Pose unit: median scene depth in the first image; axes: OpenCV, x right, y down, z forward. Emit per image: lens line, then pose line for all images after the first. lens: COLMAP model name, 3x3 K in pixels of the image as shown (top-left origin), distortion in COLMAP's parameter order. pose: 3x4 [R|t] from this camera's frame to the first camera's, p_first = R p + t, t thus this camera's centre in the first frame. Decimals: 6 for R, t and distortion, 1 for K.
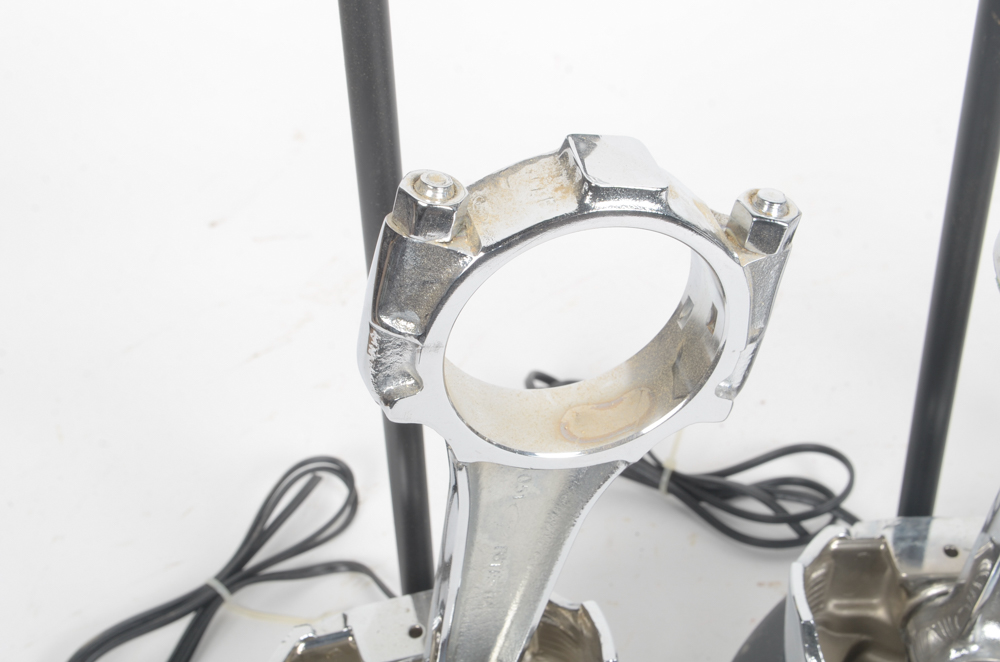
lens RADIAL K [[1443.0, 0, 502.6], [0, 1443.0, 342.9], [0, 0, 1]] dist [0.005985, 0.024906]
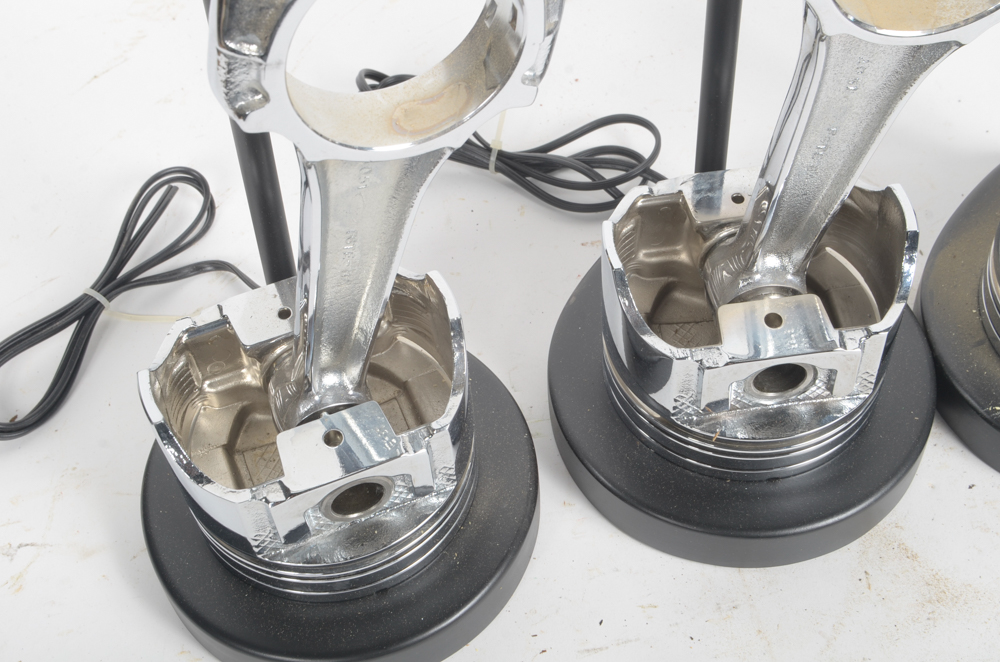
lens RADIAL K [[1443.0, 0, 502.6], [0, 1443.0, 342.9], [0, 0, 1]] dist [0.005985, 0.024906]
pose [[0.989586, -0.106329, 0.097023, -0.002731], [0.083046, 0.972292, 0.218521, -0.013419], [-0.117570, -0.208187, 0.970997, -0.144330]]
